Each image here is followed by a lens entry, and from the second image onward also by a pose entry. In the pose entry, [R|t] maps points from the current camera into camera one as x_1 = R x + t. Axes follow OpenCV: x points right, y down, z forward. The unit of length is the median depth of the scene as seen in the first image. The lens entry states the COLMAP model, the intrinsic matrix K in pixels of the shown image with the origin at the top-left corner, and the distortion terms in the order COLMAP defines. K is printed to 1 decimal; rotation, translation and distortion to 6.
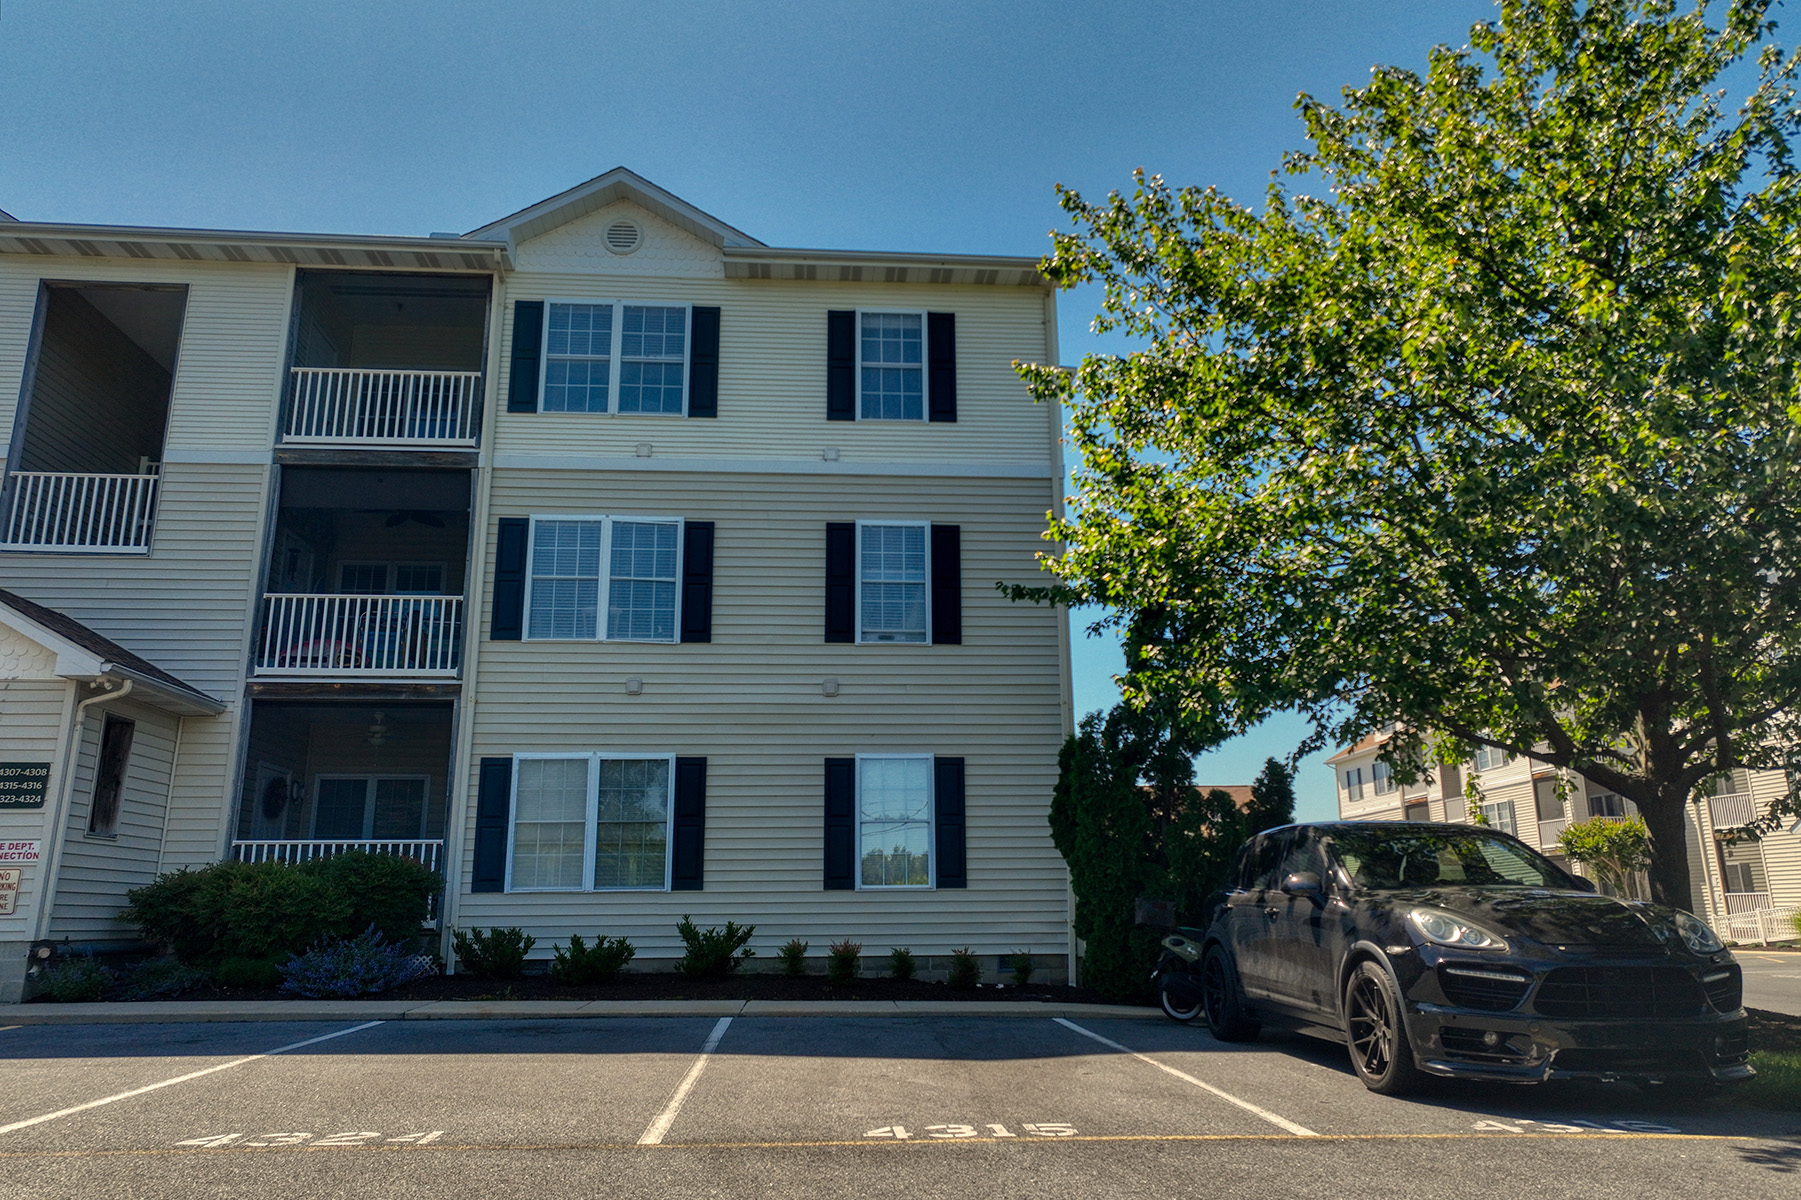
lens RADIAL K [[1265.1, 0, 904.6], [0, 1265.1, 598.0], [0, 0, 1]] dist [-0.003136, 0.017605]
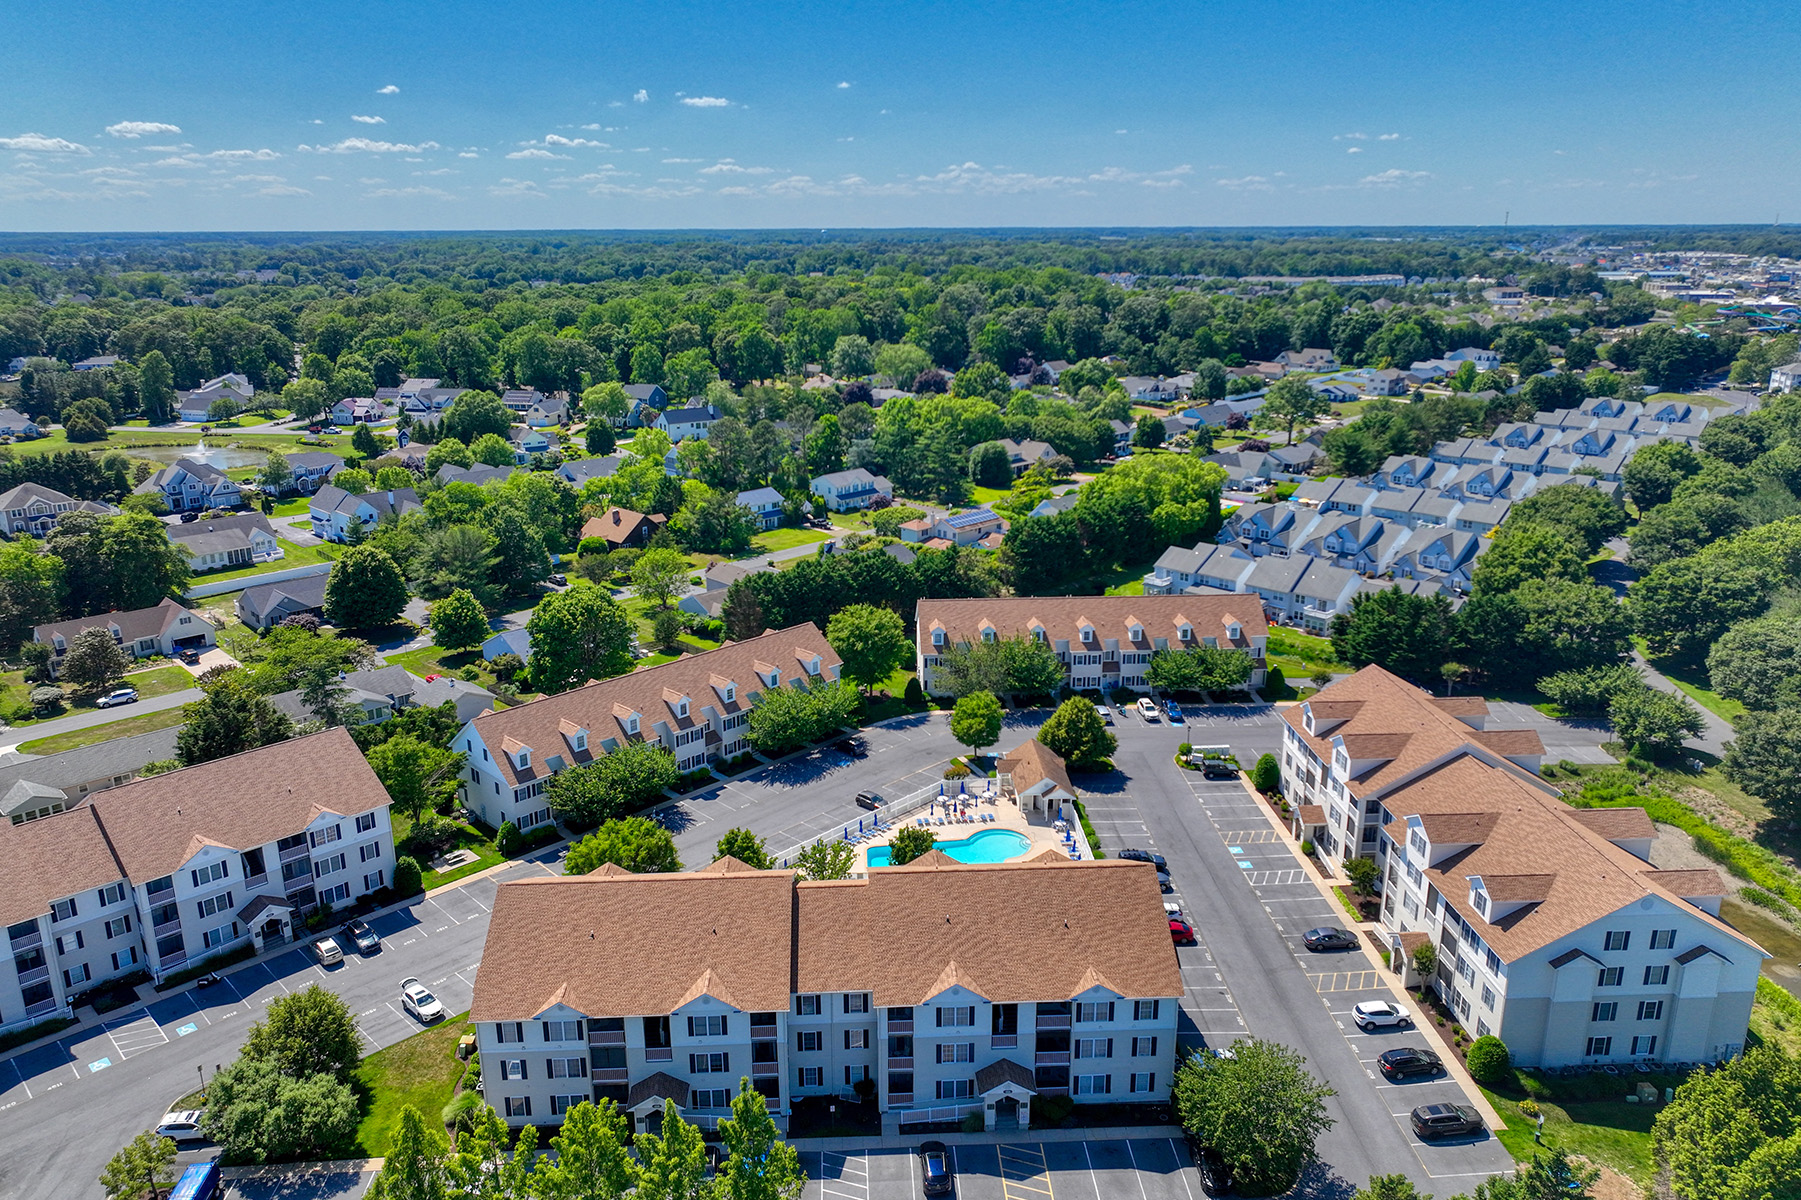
lens RADIAL K [[1265.1, 0, 904.2], [0, 1265.1, 599.1], [0, 0, 1]] dist [-0.003136, 0.017605]
pose [[0.999675, 0.010313, -0.023300, -0.964234], [0.003246, 0.855419, 0.517926, -4.626134], [0.025273, -0.517833, 0.855108, -2.797712]]
